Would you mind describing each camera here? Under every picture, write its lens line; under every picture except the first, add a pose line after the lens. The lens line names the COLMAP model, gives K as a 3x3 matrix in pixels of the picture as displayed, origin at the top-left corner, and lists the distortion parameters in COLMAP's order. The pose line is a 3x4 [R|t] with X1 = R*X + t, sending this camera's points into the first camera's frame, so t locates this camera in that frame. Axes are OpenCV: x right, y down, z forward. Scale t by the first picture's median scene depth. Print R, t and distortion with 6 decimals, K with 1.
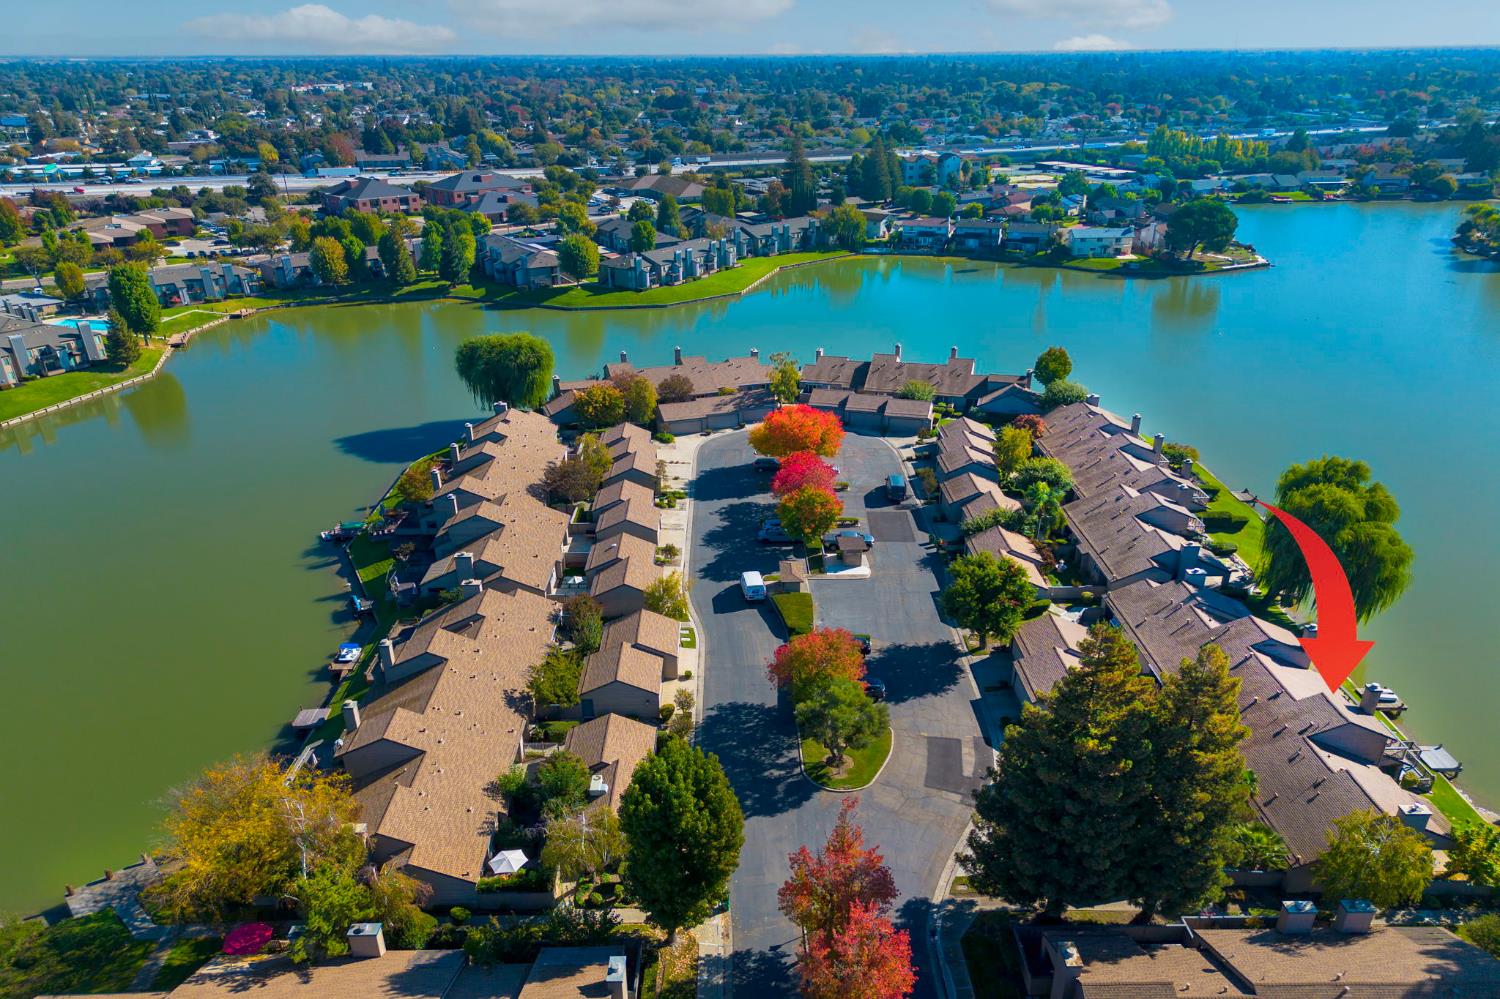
lens RADIAL K [[1085.3, 0, 750.0], [0, 1085.3, 499.5], [0, 0, 1]] dist [0.006024, 0.001204]
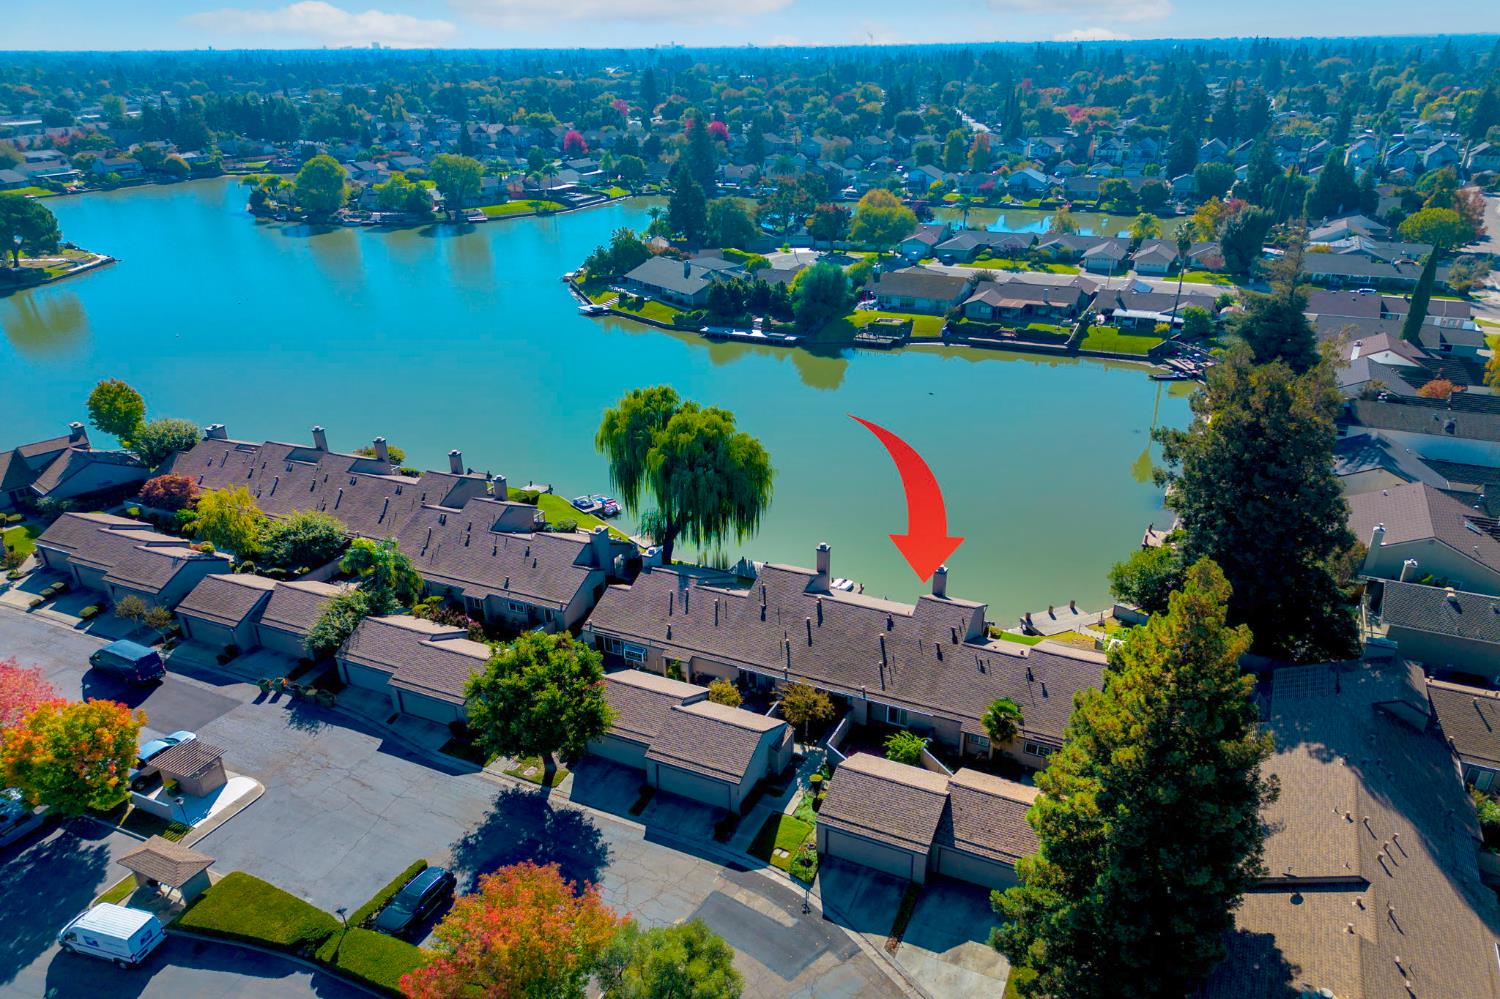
lens RADIAL K [[1085.3, 0, 750.0], [0, 1085.3, 499.5], [0, 0, 1]] dist [0.006024, 0.001204]
pose [[0.438431, -0.341053, 0.831542, -0.202045], [0.344137, 0.918398, 0.195230, -0.091866], [-0.830270, 0.200569, 0.520023, 0.434008]]
